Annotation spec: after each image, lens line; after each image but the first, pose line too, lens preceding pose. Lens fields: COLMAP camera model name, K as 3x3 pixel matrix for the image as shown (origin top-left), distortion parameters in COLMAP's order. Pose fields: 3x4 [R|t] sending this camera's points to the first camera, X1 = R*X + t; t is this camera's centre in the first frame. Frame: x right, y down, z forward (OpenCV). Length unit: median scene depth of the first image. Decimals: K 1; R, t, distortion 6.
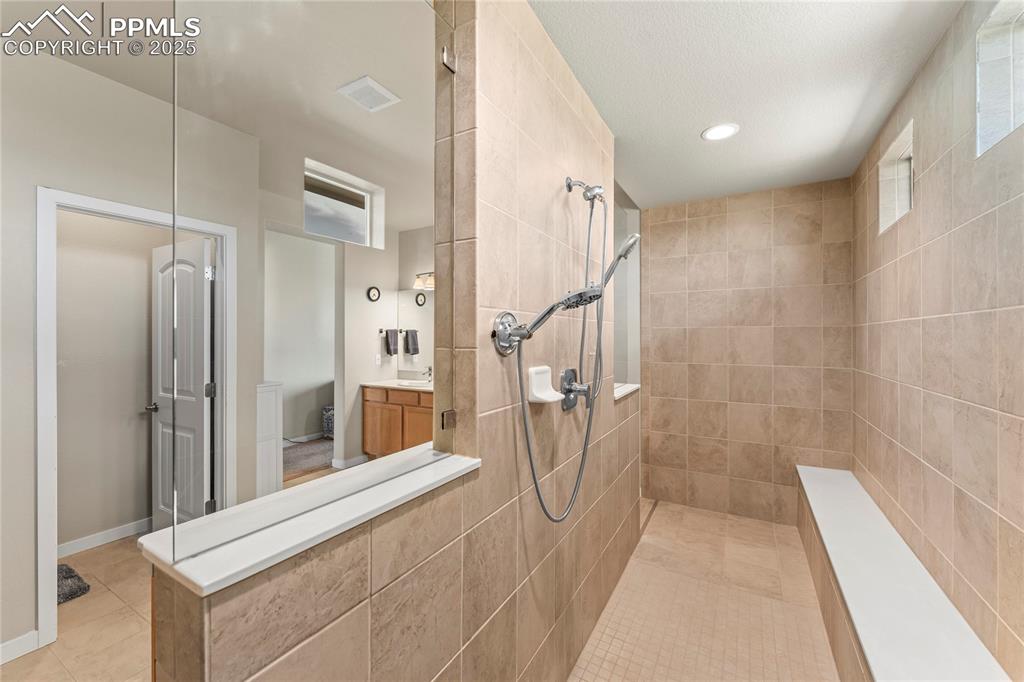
lens RADIAL K [[408.7, 0, 510.4], [0, 408.7, 338.1], [0, 0, 1]] dist [-0.001713, -0.000217]
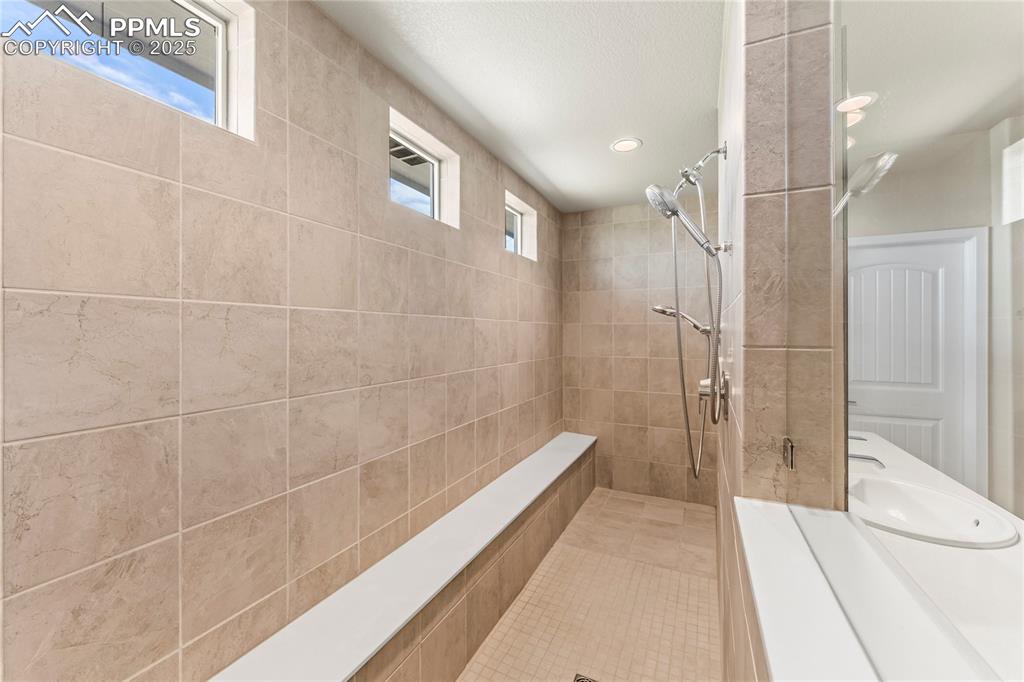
lens RADIAL K [[408.7, 0, 510.4], [0, 408.7, 338.1], [0, 0, 1]] dist [-0.001713, -0.000217]
pose [[-0.997441, -0.000111, -0.071490, 0.349098], [-0.000942, 0.999932, 0.011592, 0.000097], [0.071484, 0.011630, -0.997374, 0.980122]]
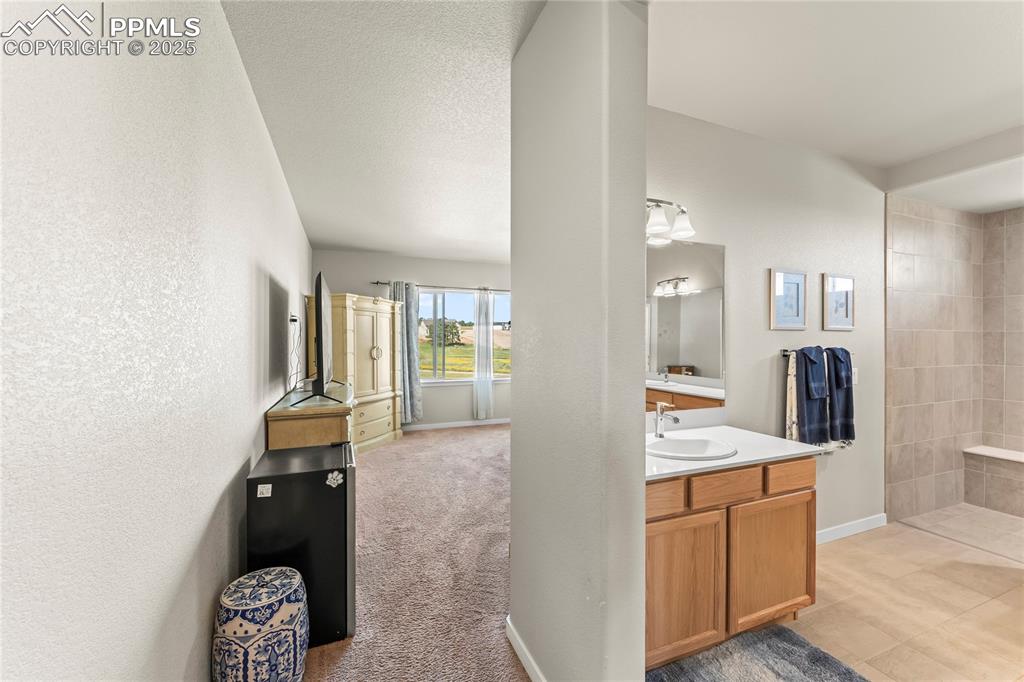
lens RADIAL K [[407.6, 0, 508.5], [0, 407.6, 340.1], [0, 0, 1]] dist [-0.002286, 0.000197]
pose [[0.619006, 0.001351, 0.785385, -0.976342], [0.000315, 0.999998, -0.001969, 0.000460], [-0.785386, 0.001466, 0.619004, 1.250852]]
